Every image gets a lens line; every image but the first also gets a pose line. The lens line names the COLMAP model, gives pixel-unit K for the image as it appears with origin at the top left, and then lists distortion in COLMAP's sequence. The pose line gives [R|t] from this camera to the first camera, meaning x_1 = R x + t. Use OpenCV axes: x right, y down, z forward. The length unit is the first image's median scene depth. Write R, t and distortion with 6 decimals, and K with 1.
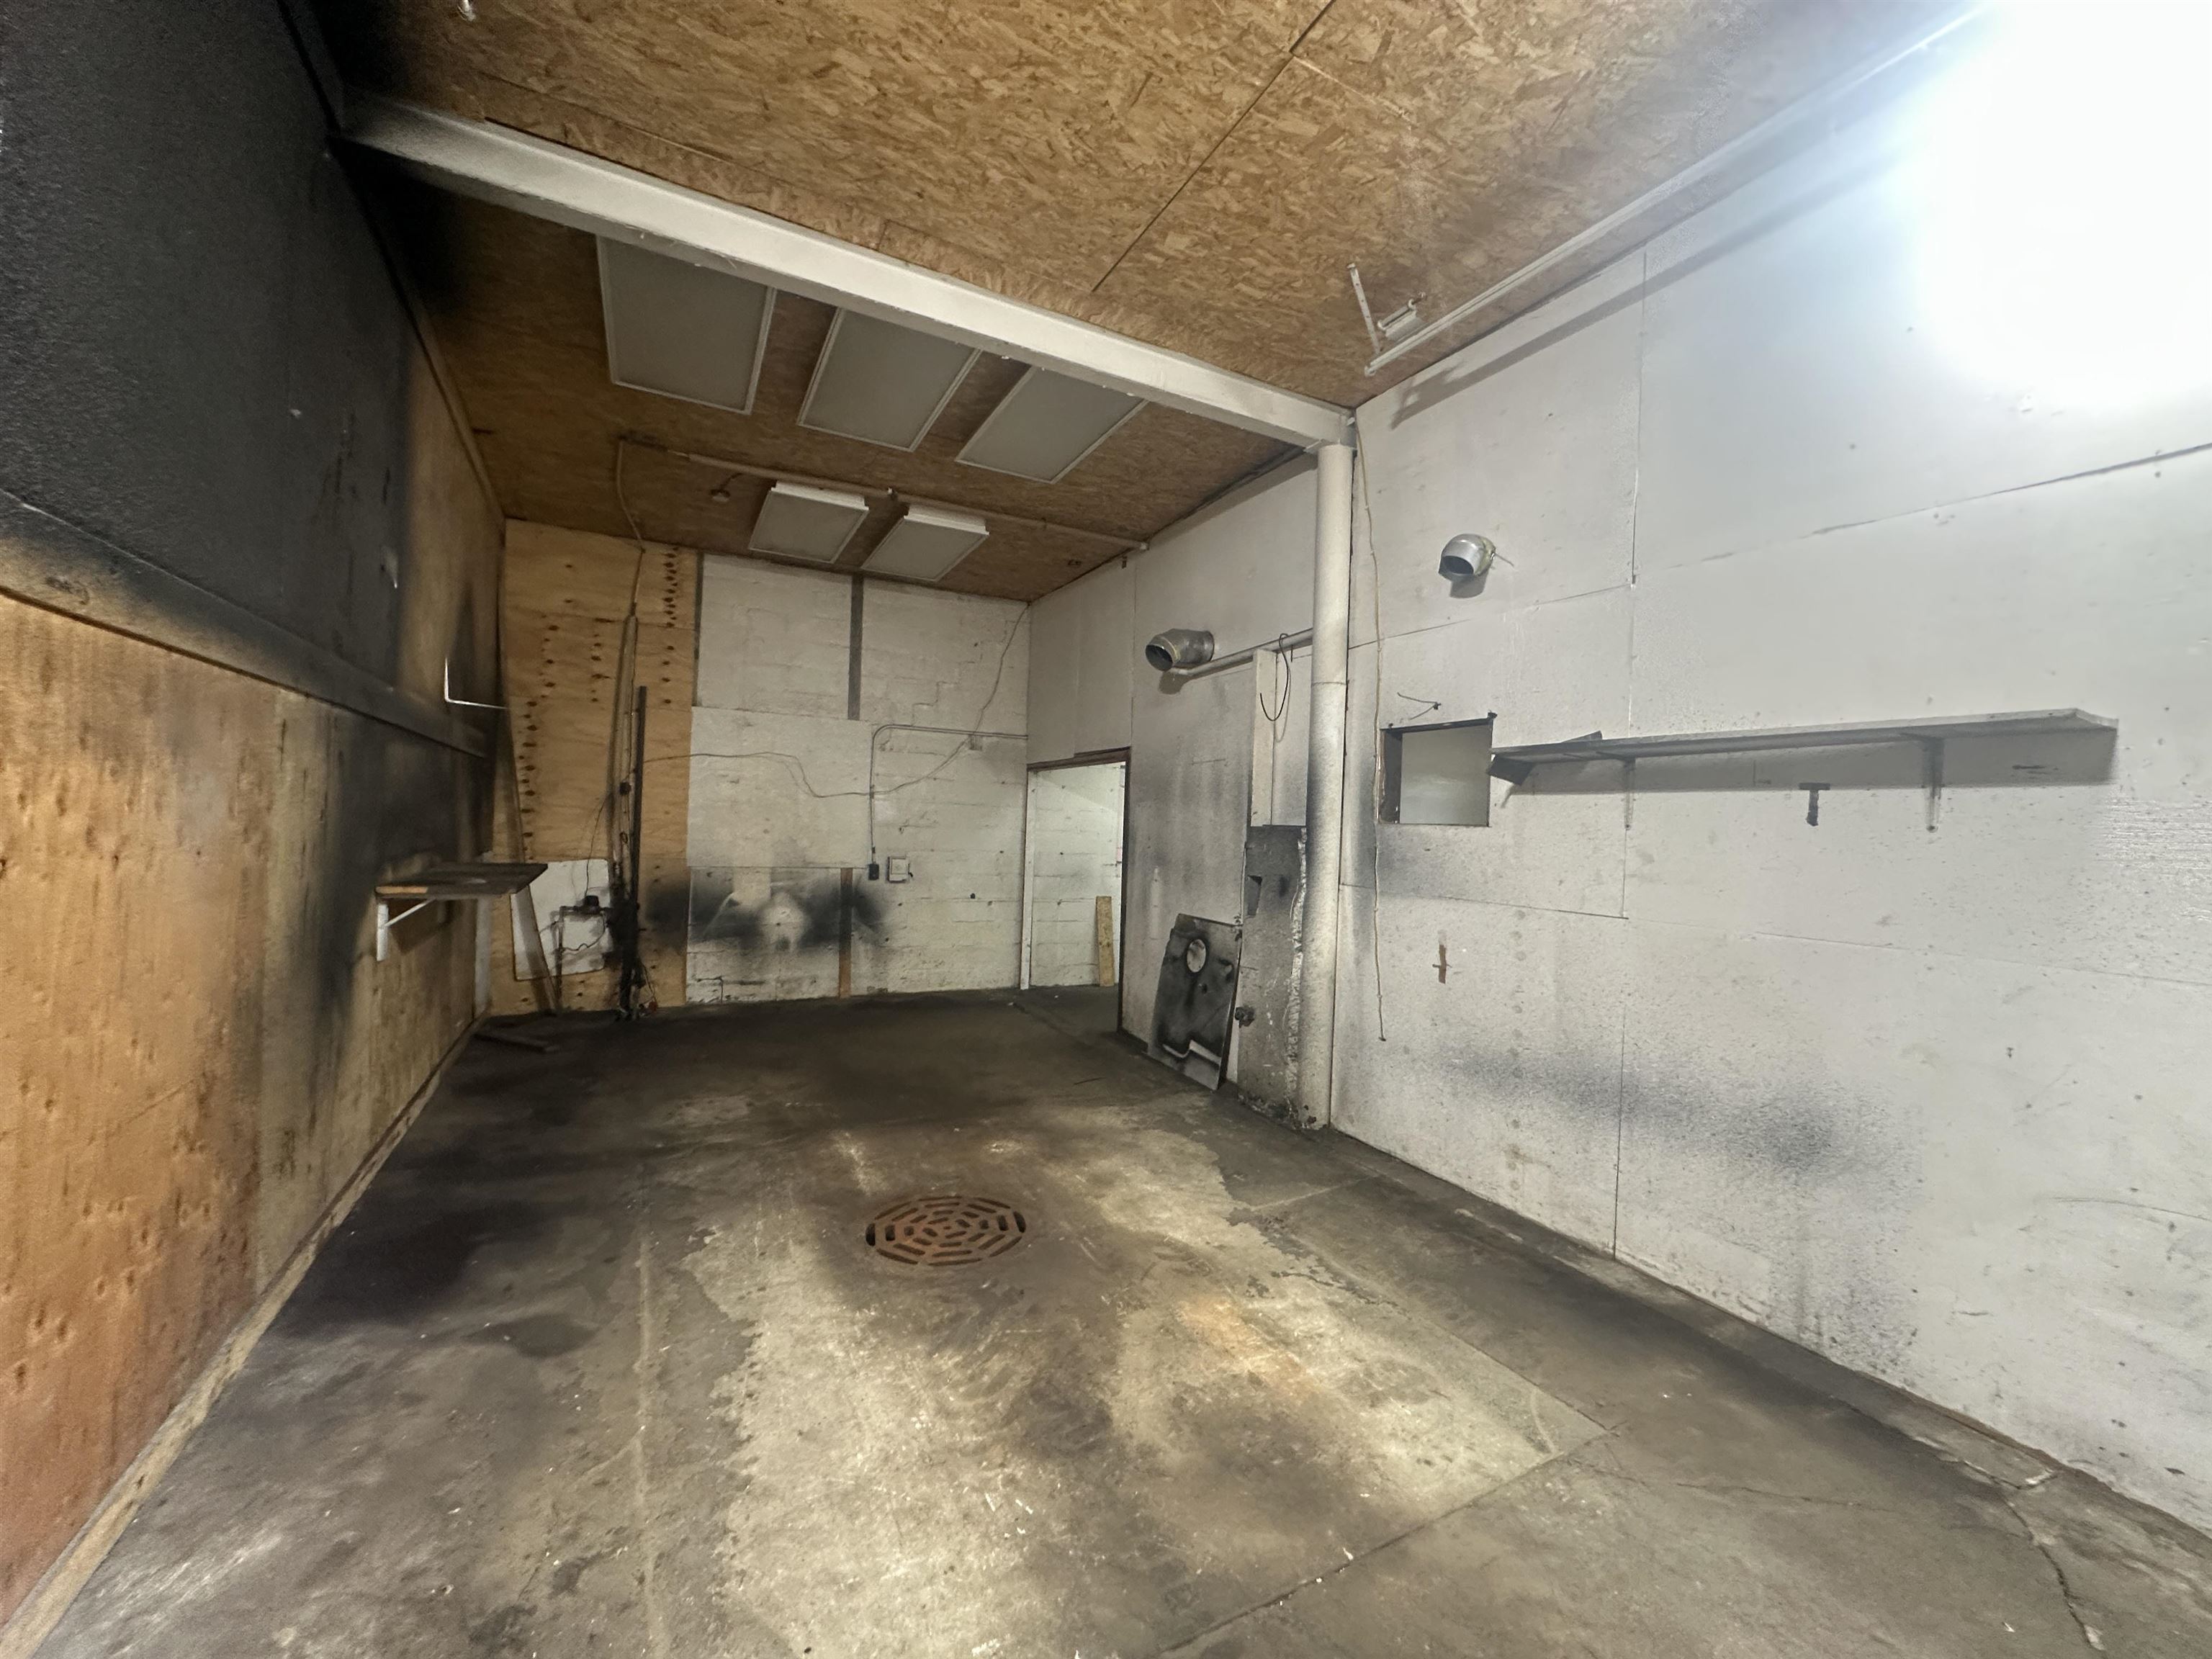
lens RADIAL K [[880.9, 0, 1104.7], [0, 880.9, 829.1], [0, 0, 1]] dist [-0.003146, -0.000168]
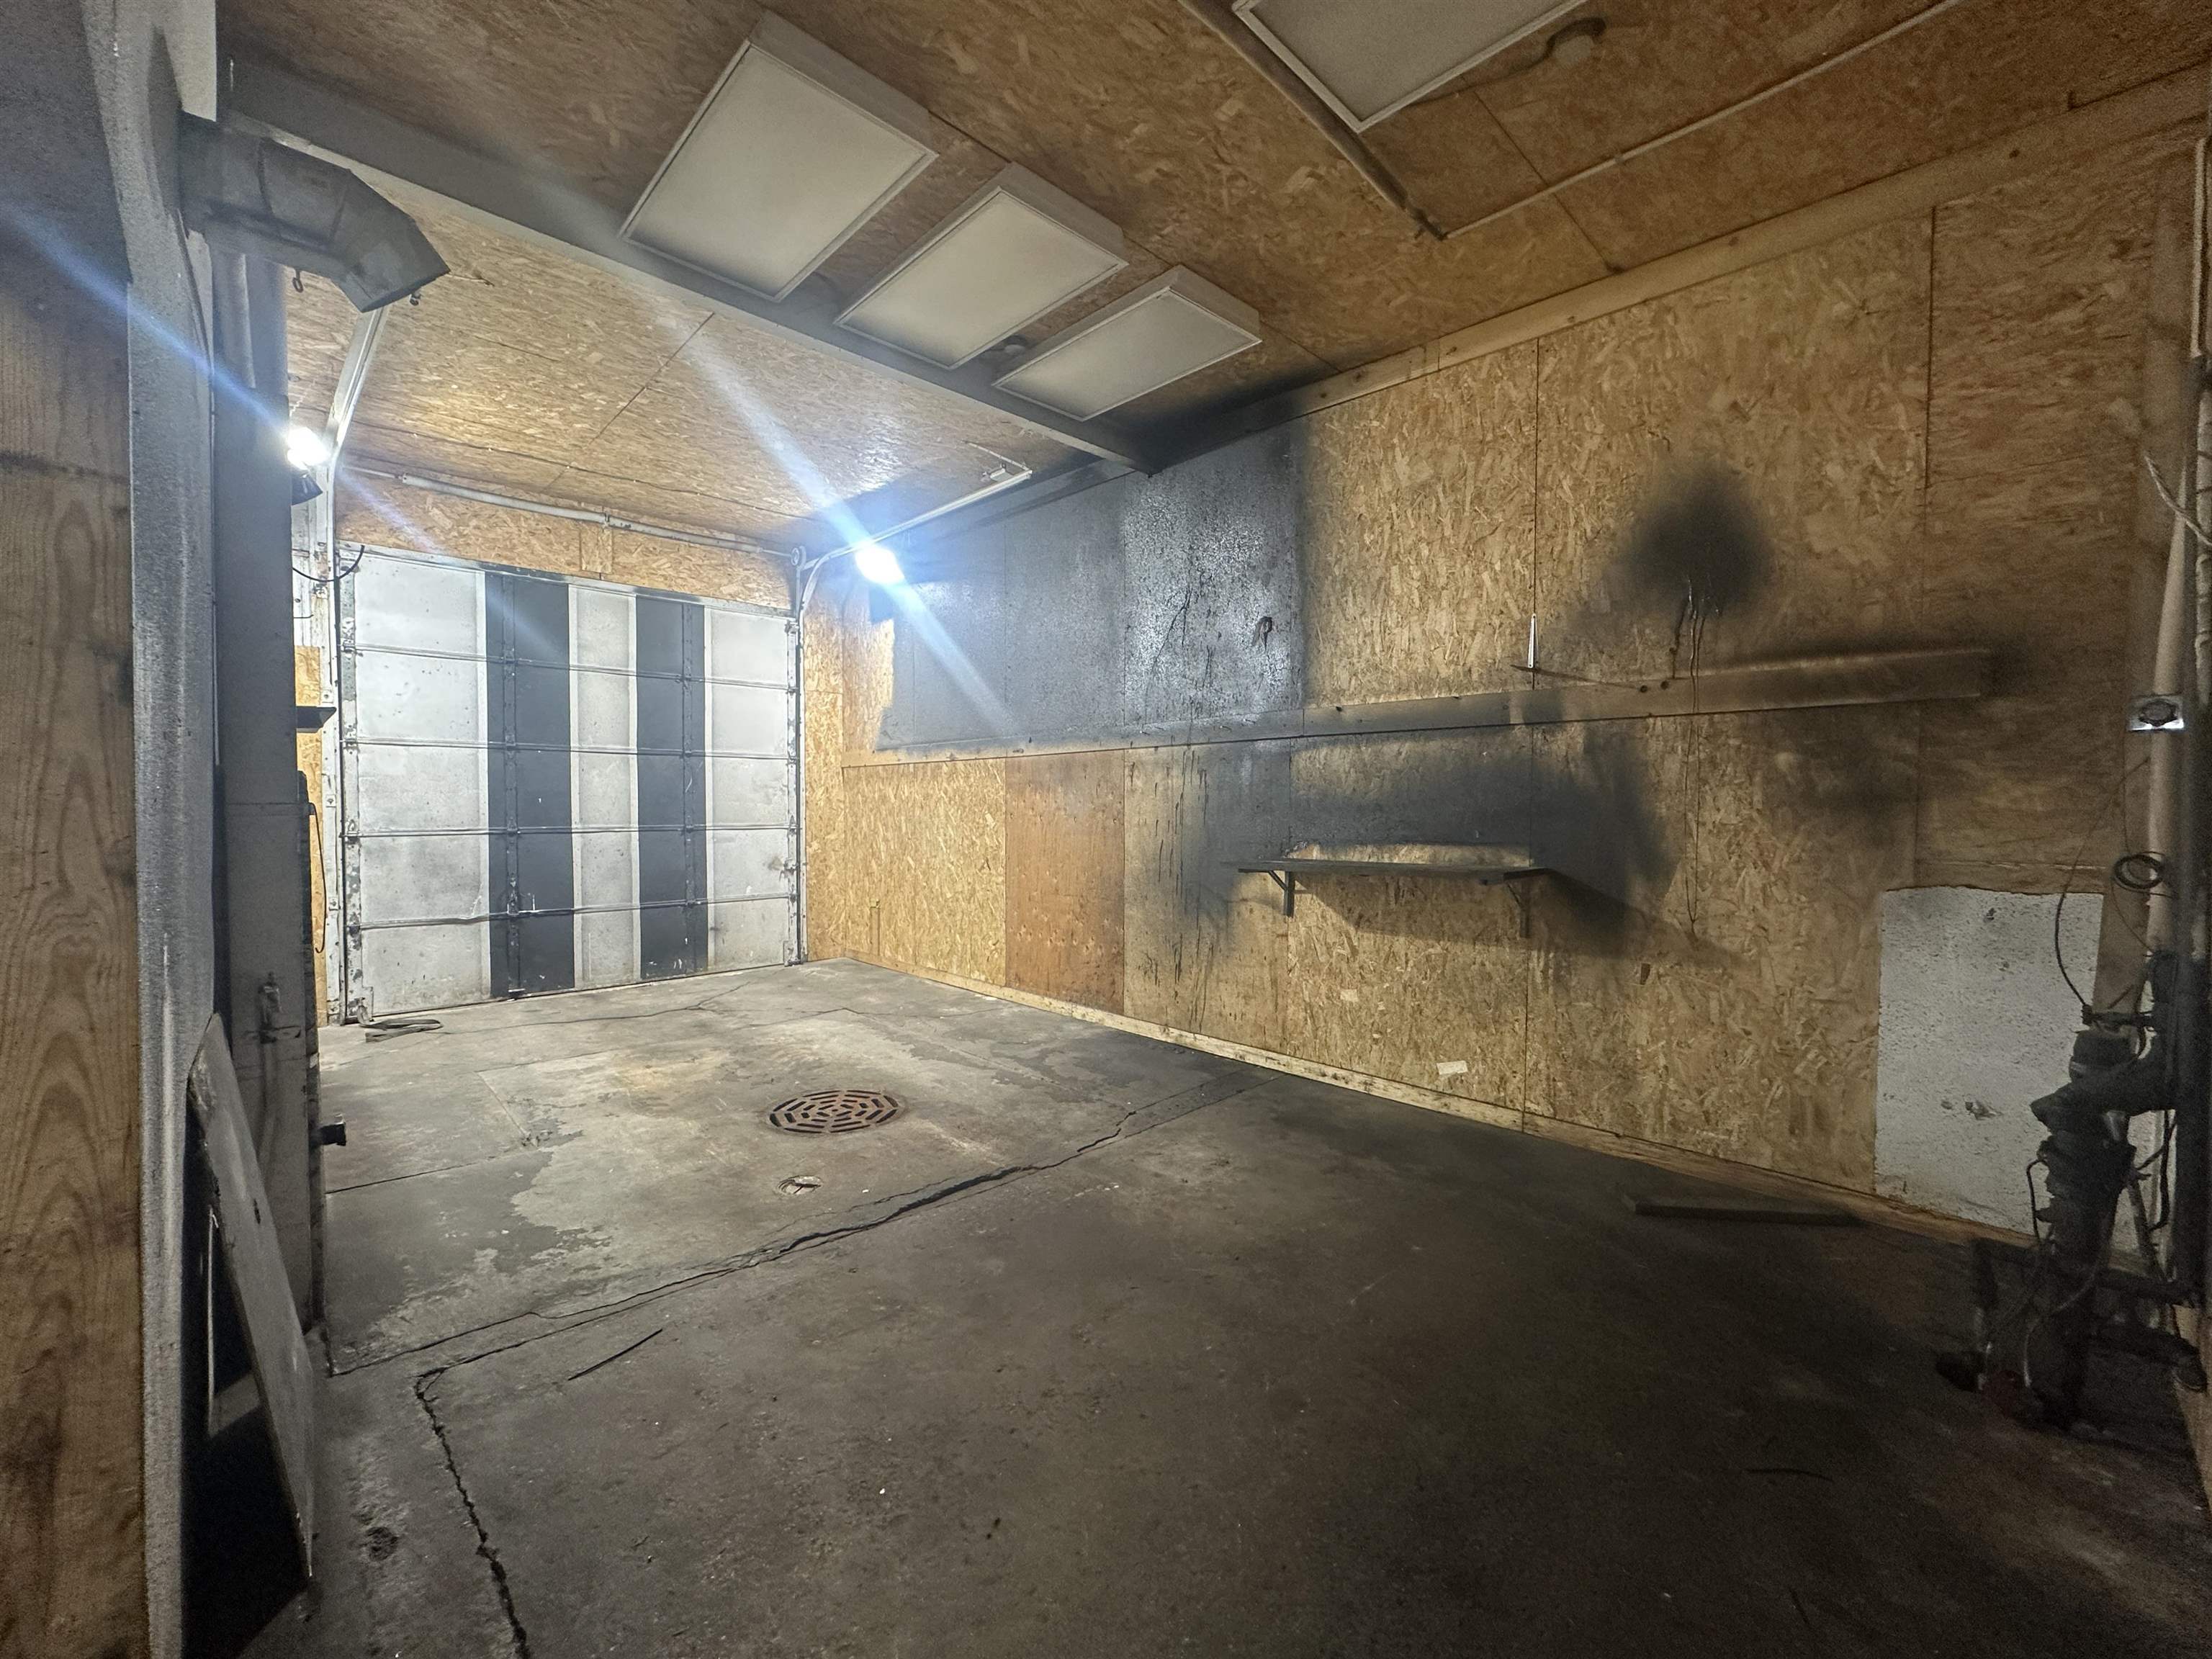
lens RADIAL K [[880.9, 0, 1103.5], [0, 880.9, 828.9], [0, 0, 1]] dist [-0.003146, -0.000168]
pose [[-0.961923, -0.033825, -0.271220, -0.198947], [-0.039649, 0.999085, 0.016021, 0.006950], [0.270430, 0.026165, -0.962384, 2.396185]]
